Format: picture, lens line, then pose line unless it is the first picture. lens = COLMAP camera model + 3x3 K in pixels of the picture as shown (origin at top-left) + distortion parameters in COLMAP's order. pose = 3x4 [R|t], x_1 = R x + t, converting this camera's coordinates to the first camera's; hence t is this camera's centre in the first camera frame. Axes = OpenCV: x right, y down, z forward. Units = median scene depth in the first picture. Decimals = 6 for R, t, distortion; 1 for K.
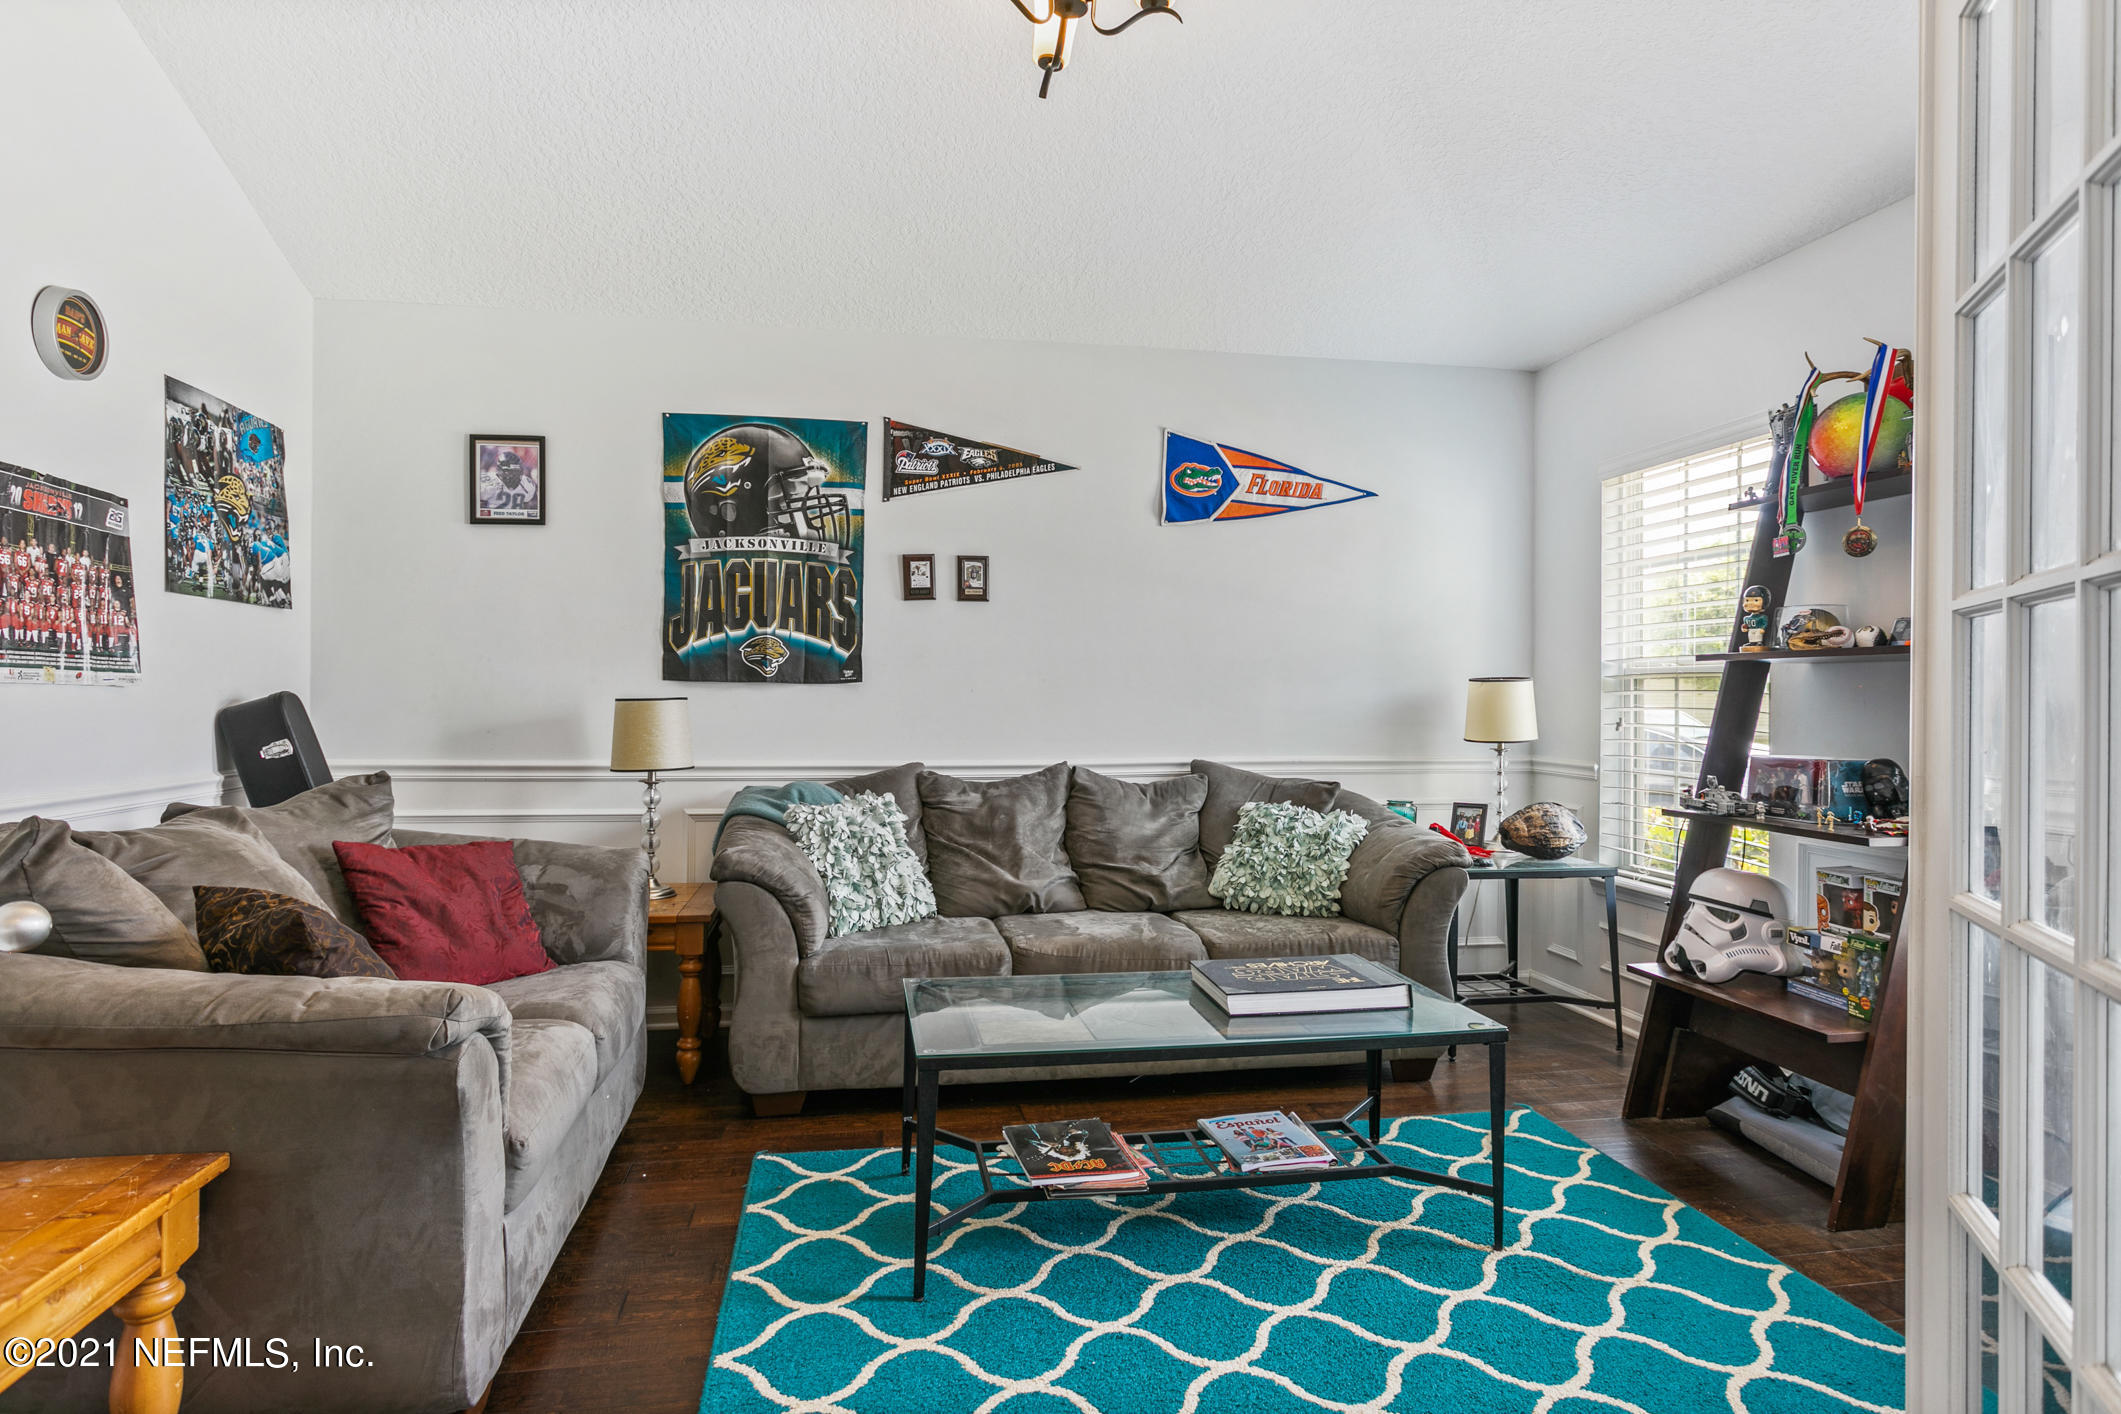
lens RADIAL K [[1209.6, 0, 1064.0], [0, 1209.6, 746.3], [0, 0, 1]] dist [-0.026740, 0.000118]
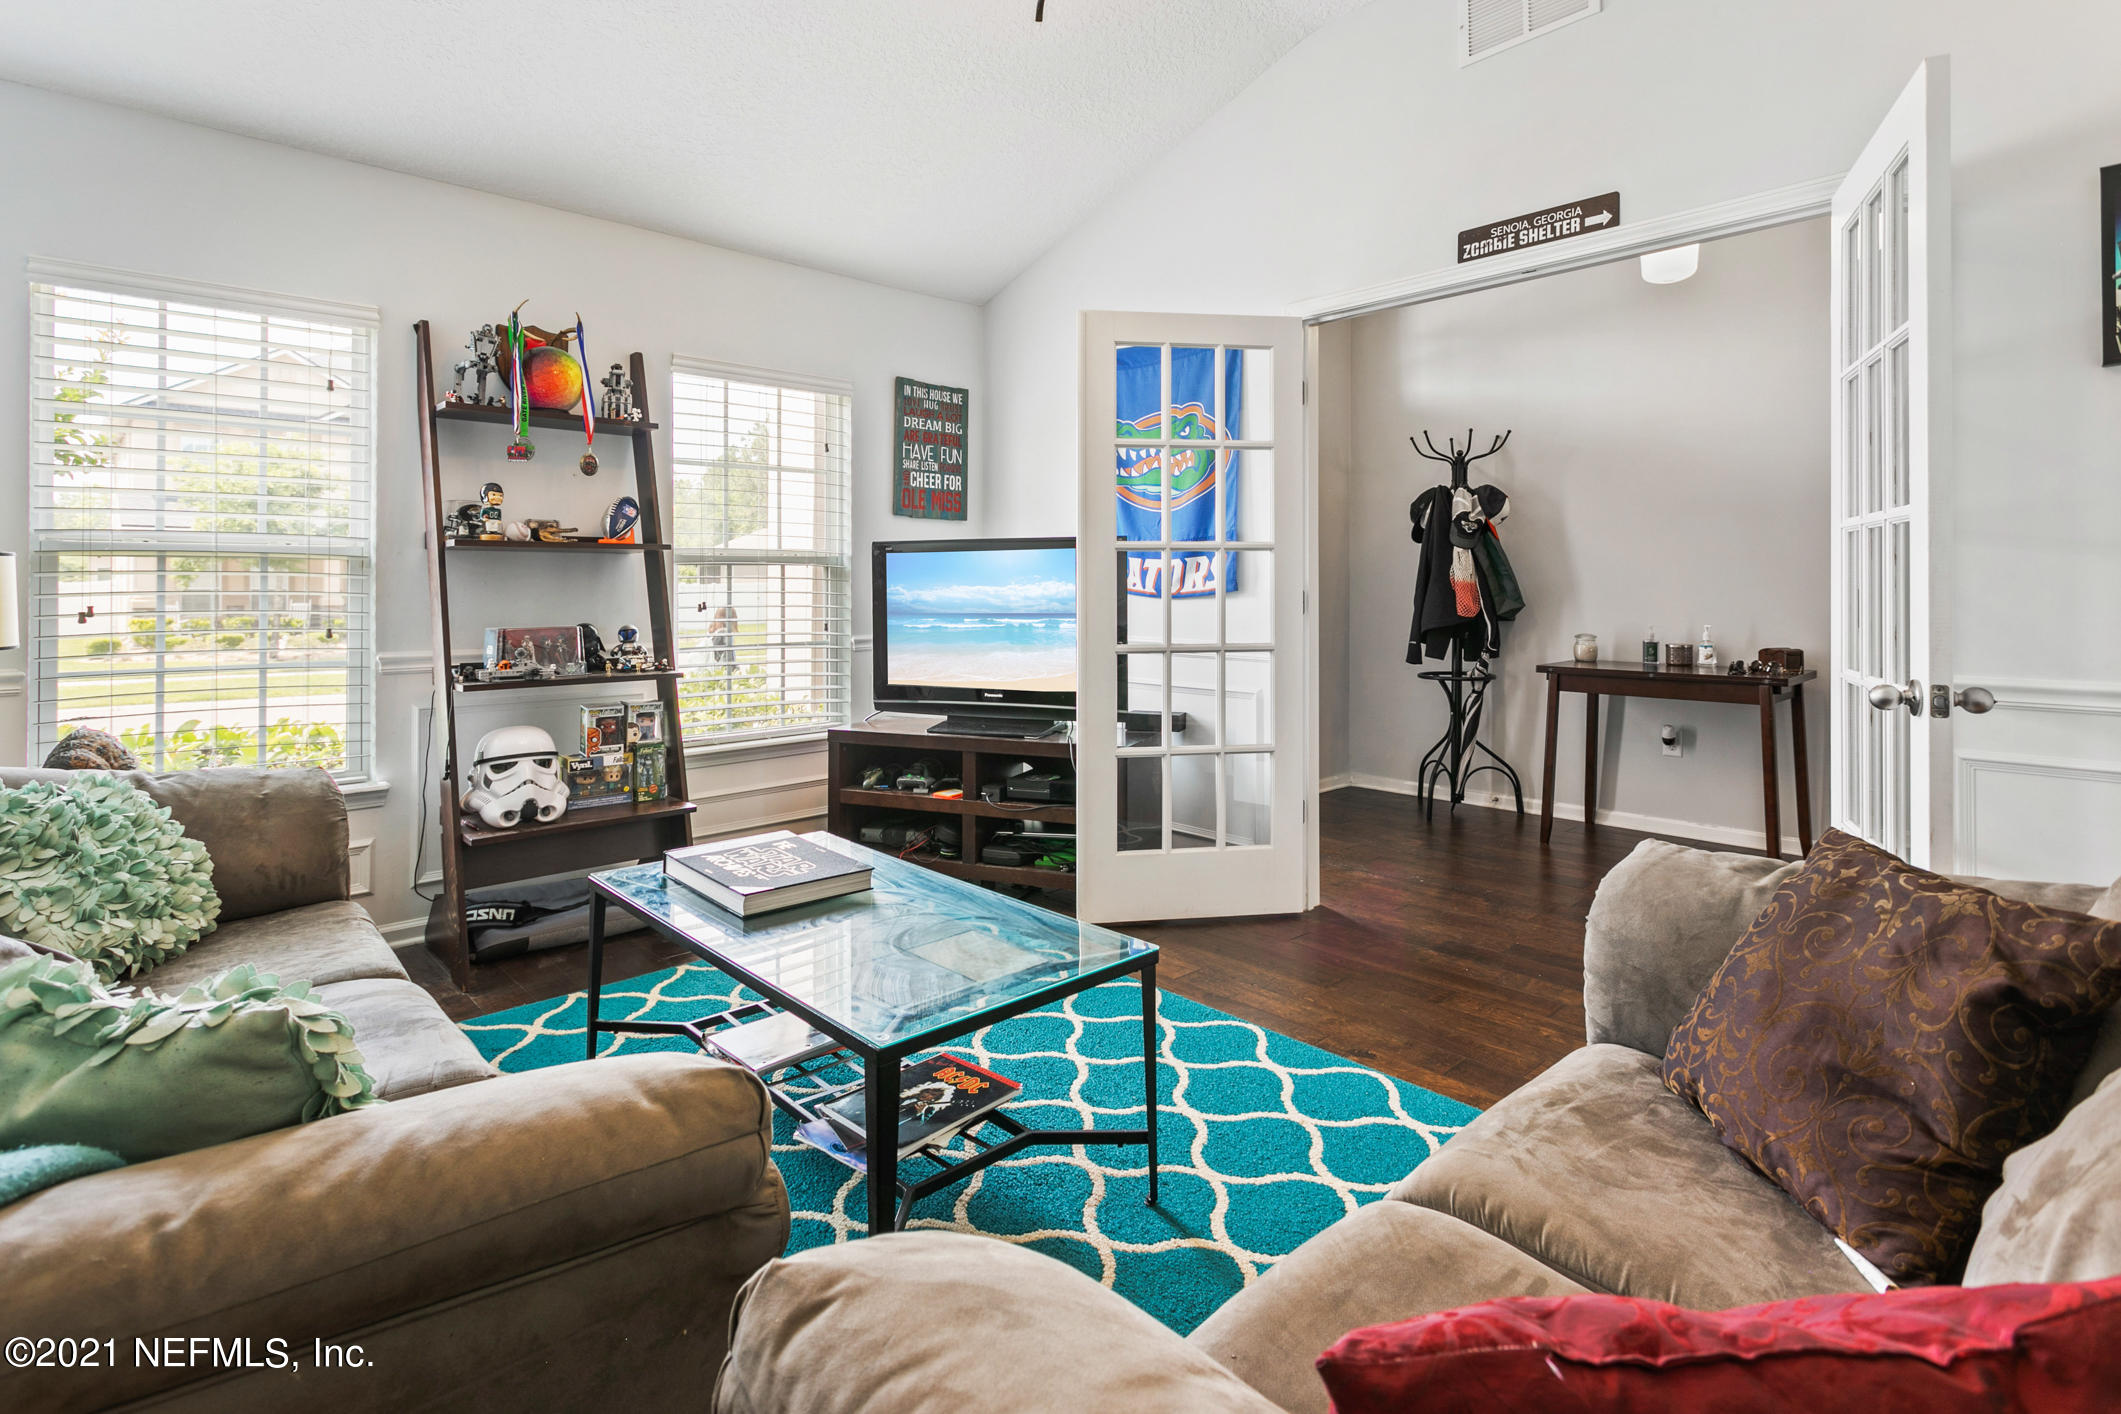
lens RADIAL K [[1049.4, 0, 1052.7], [0, 1049.4, 717.5], [0, 0, 1]] dist [-0.002062, -0.000453]
pose [[-0.583465, -0.098701, 0.806118, -0.644088], [0.006711, 0.991968, 0.126313, -0.028985], [-0.812110, 0.079109, -0.578116, 1.371531]]
